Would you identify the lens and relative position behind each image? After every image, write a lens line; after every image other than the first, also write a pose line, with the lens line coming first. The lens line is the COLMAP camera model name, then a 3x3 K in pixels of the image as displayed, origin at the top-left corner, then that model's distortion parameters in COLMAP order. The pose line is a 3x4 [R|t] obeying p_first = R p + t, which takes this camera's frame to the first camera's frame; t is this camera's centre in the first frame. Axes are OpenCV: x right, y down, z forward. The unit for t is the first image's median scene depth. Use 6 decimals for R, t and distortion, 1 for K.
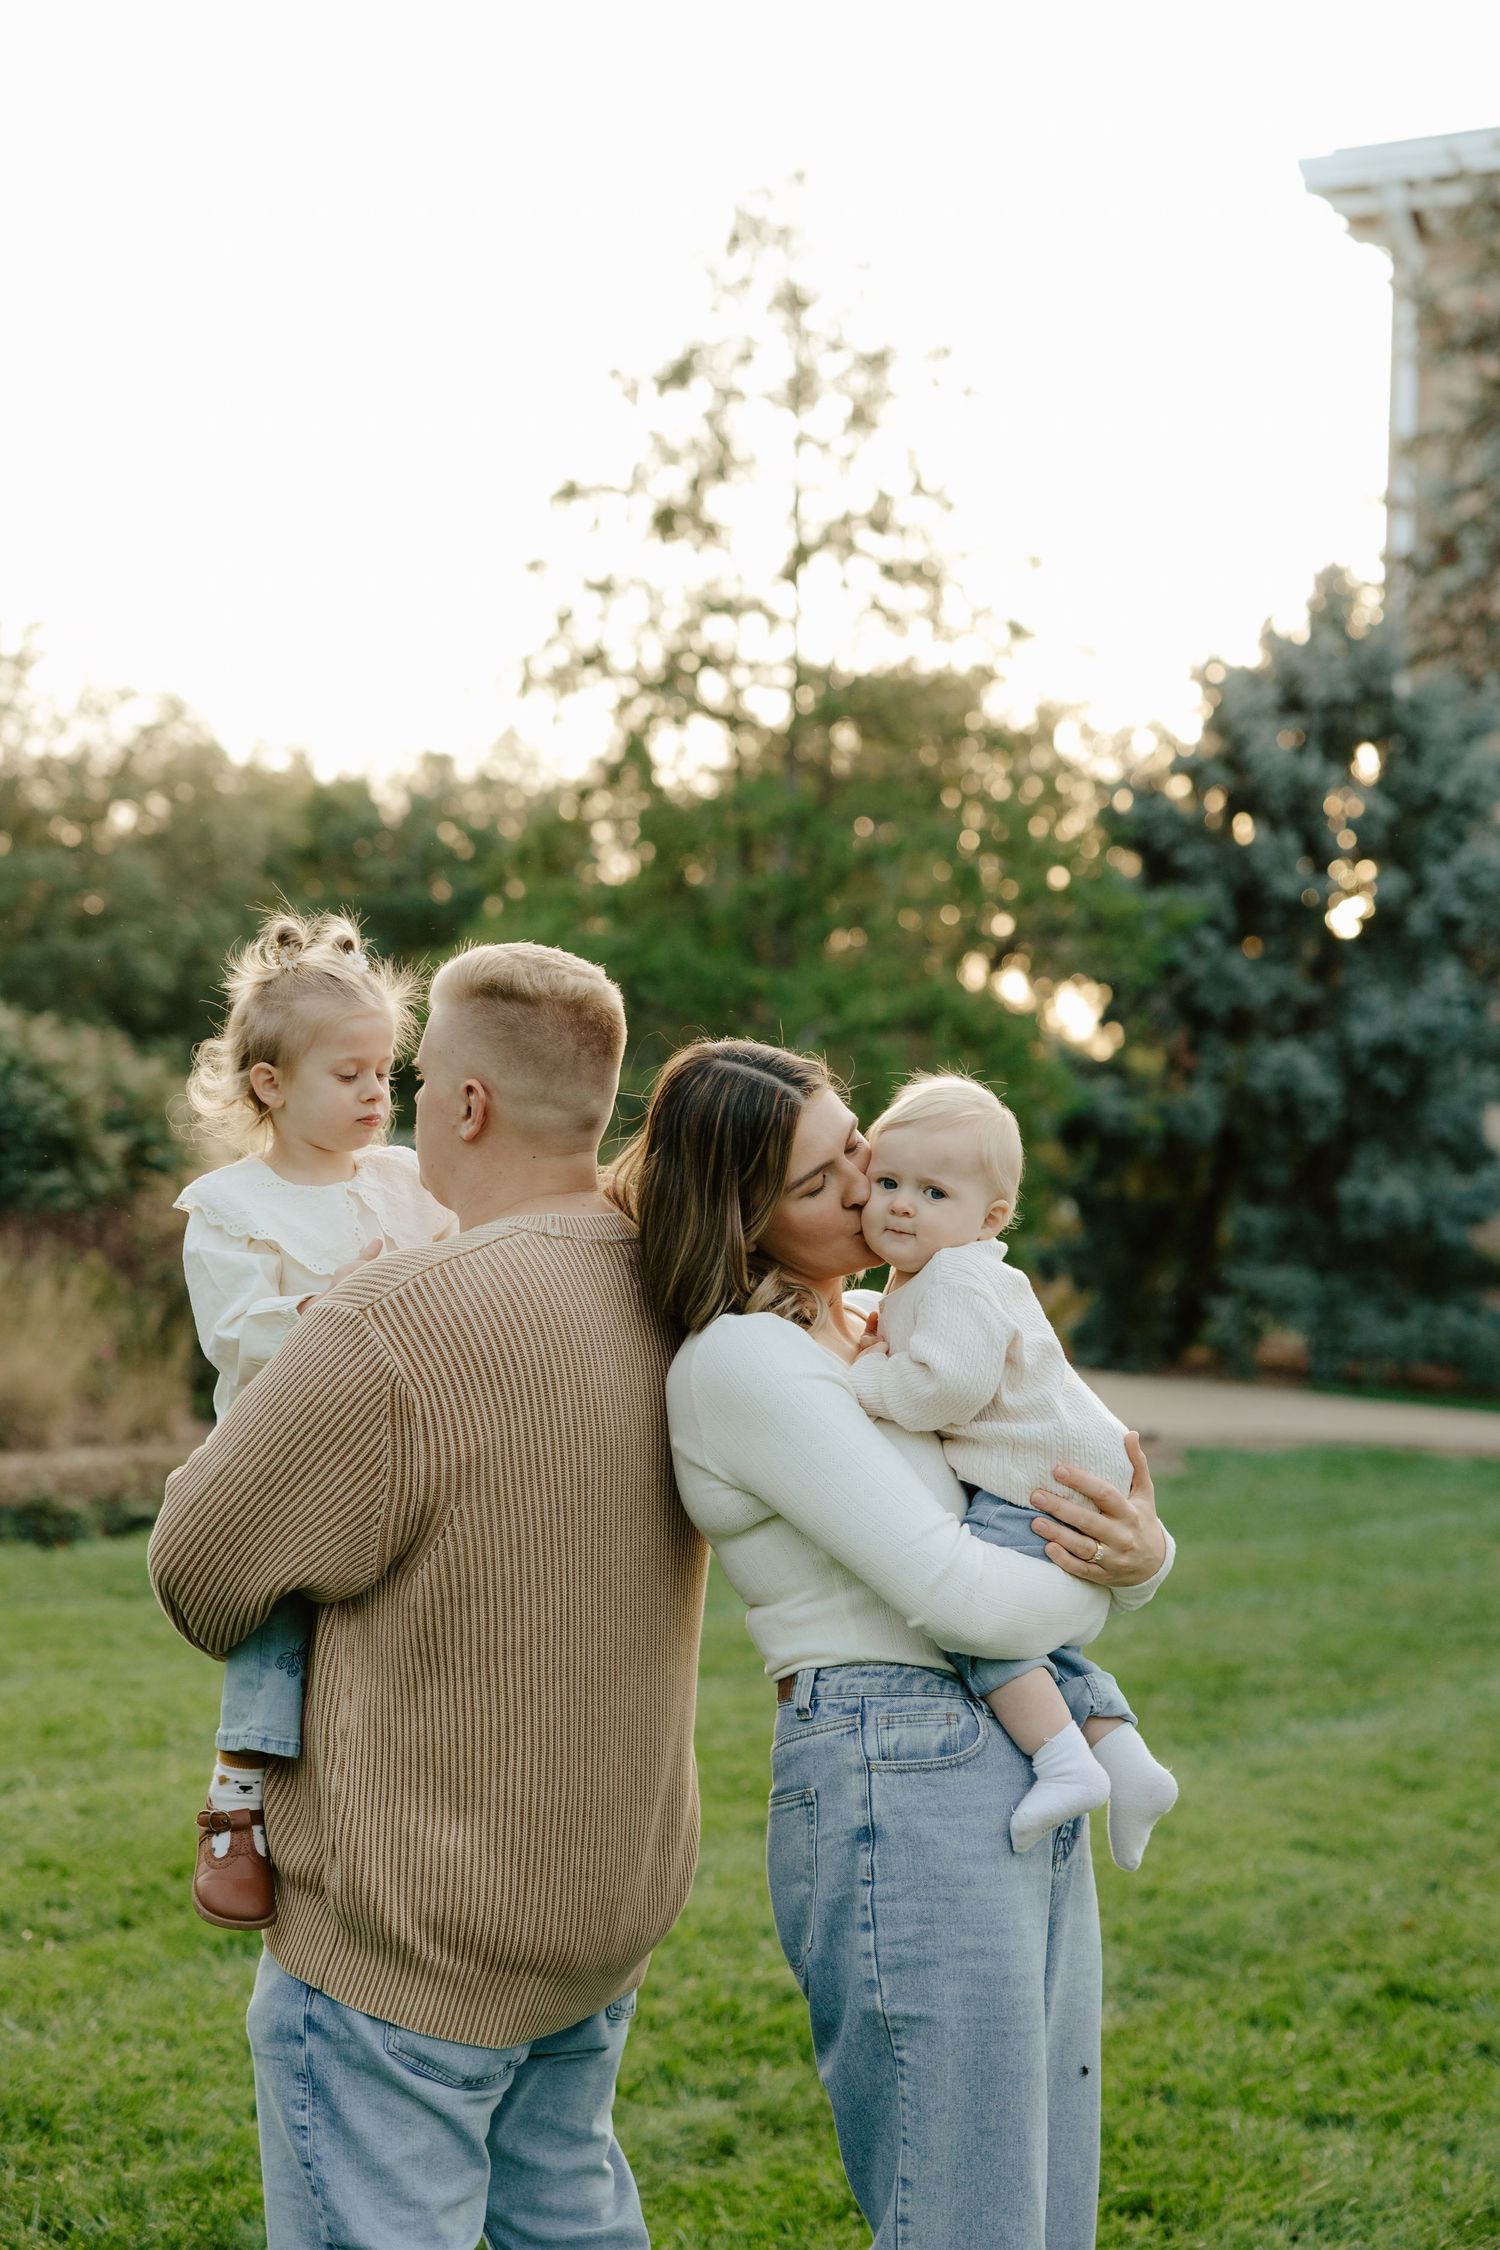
lens RADIAL K [[3835.6, 0, 798.5], [0, 3835.6, 1088.7], [0, 0, 1]] dist [0.138980, -0.076370]
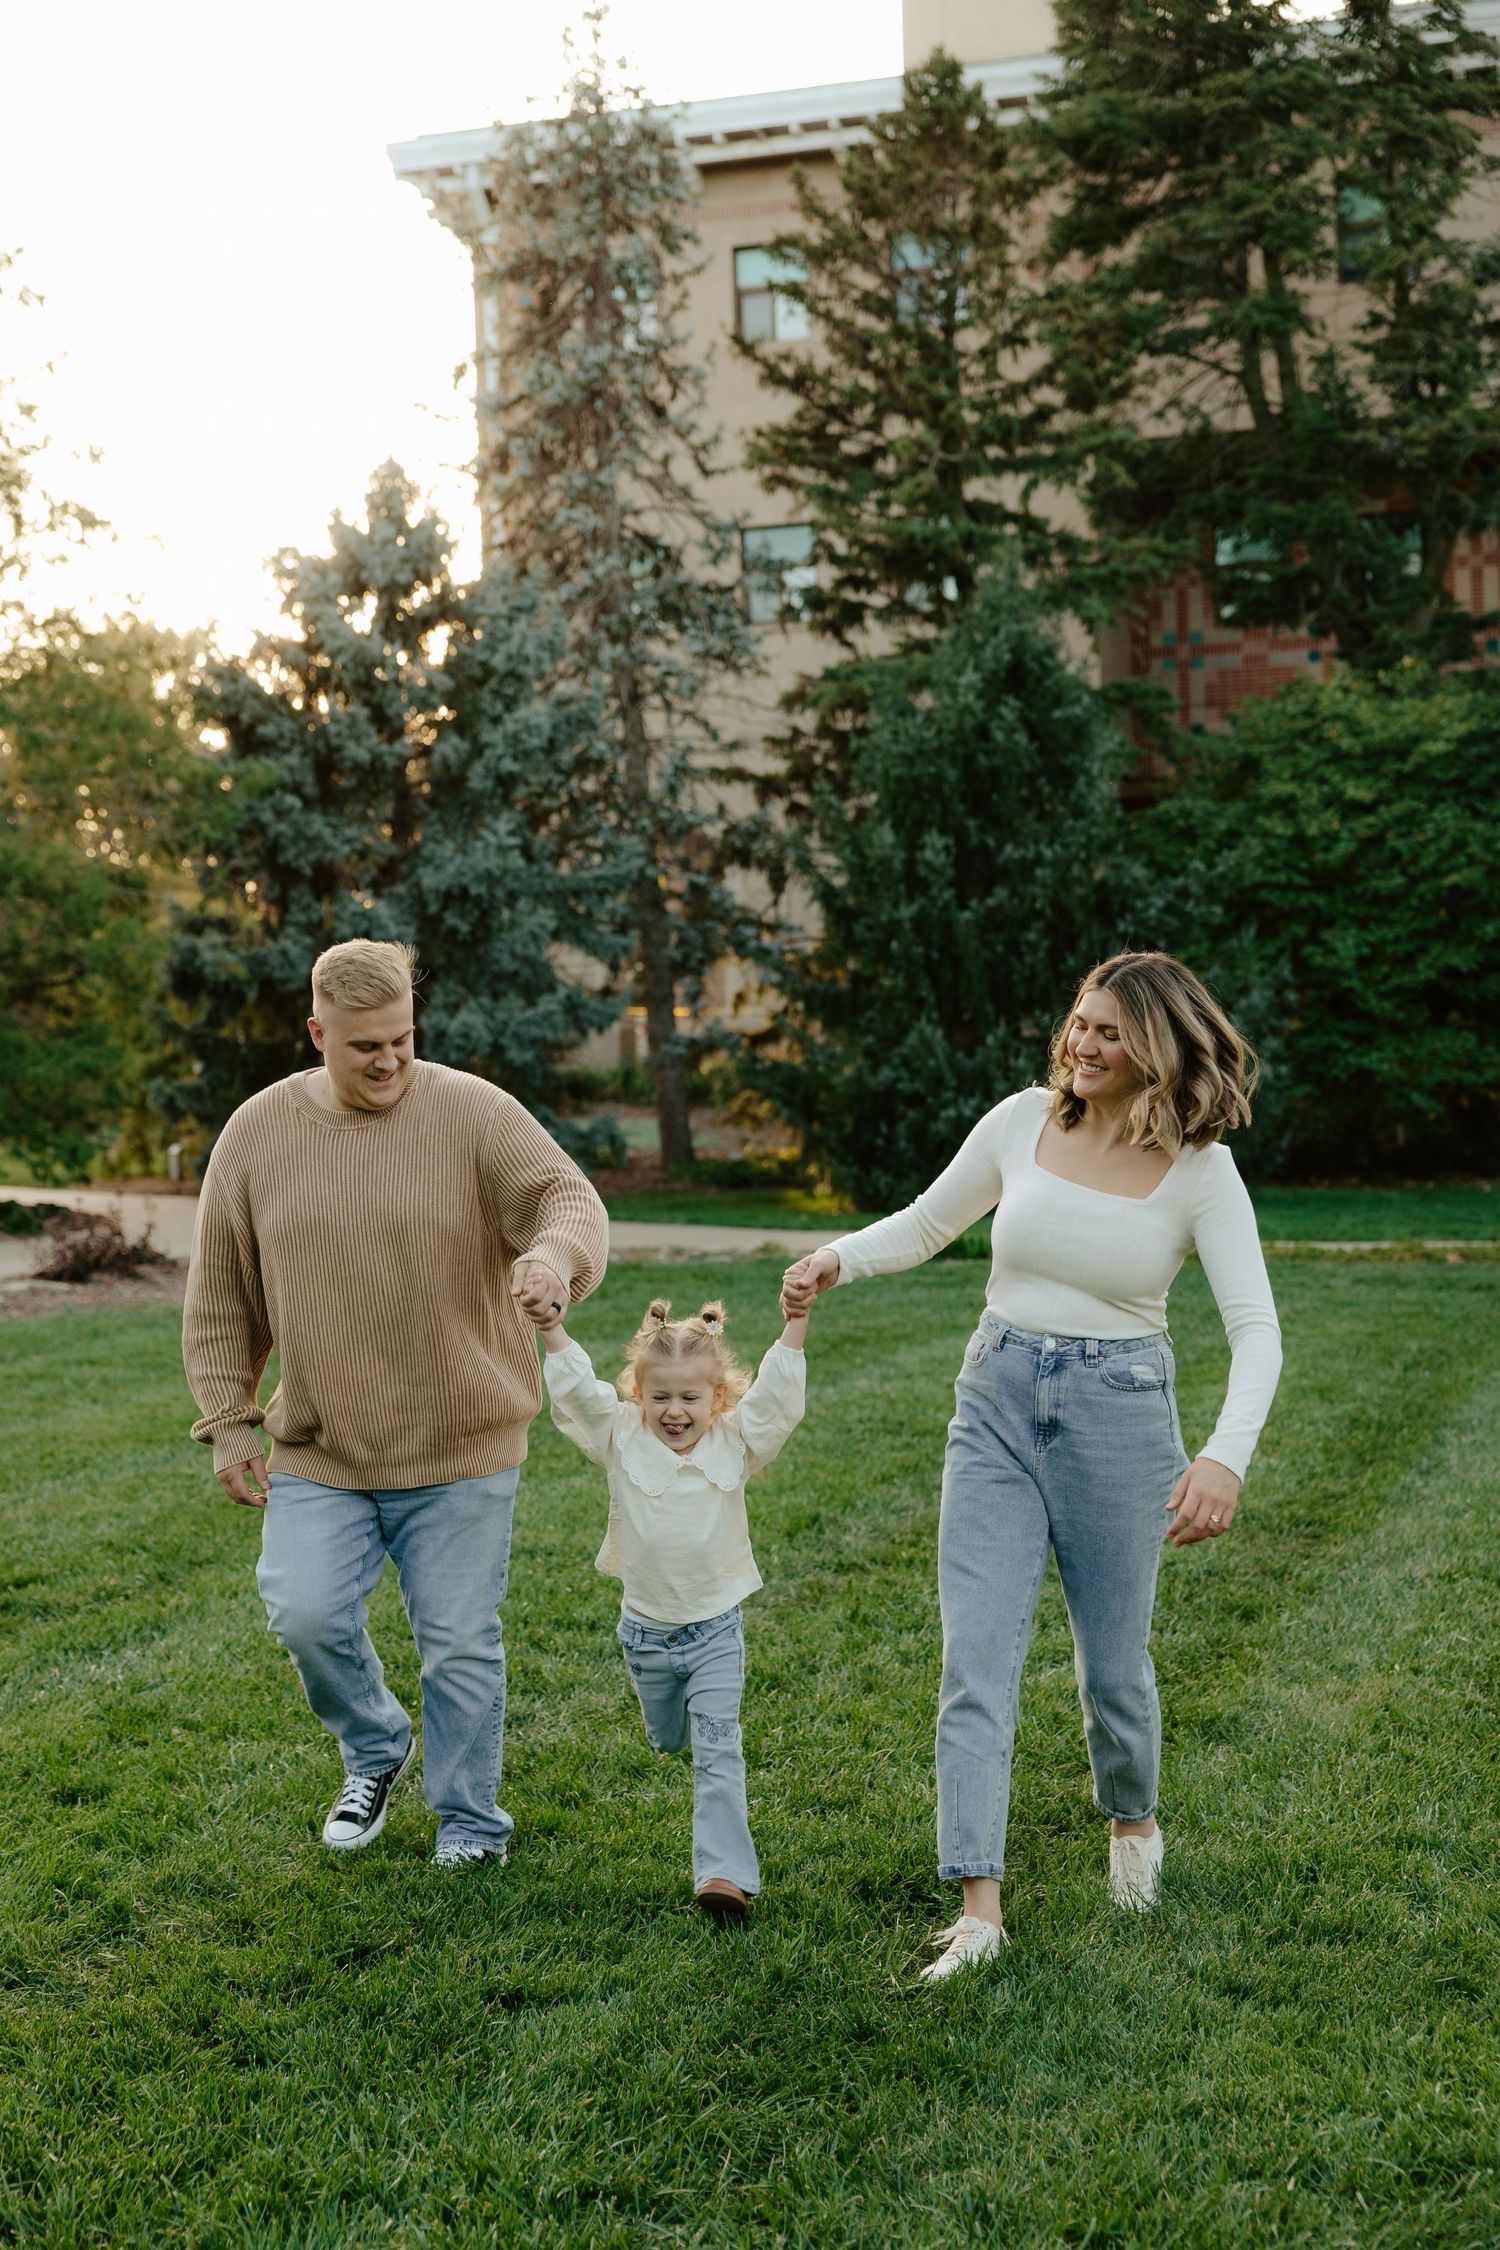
lens RADIAL K [[3094.4, 0, 711.5], [0, 3094.4, 1190.4], [0, 0, 1]] dist [-0.019194, 0.076191]
pose [[0.978187, -0.060654, 0.198674, 0.042185], [0.045083, 0.995613, 0.081988, 0.004901], [-0.202775, -0.071243, 0.976630, 0.097851]]
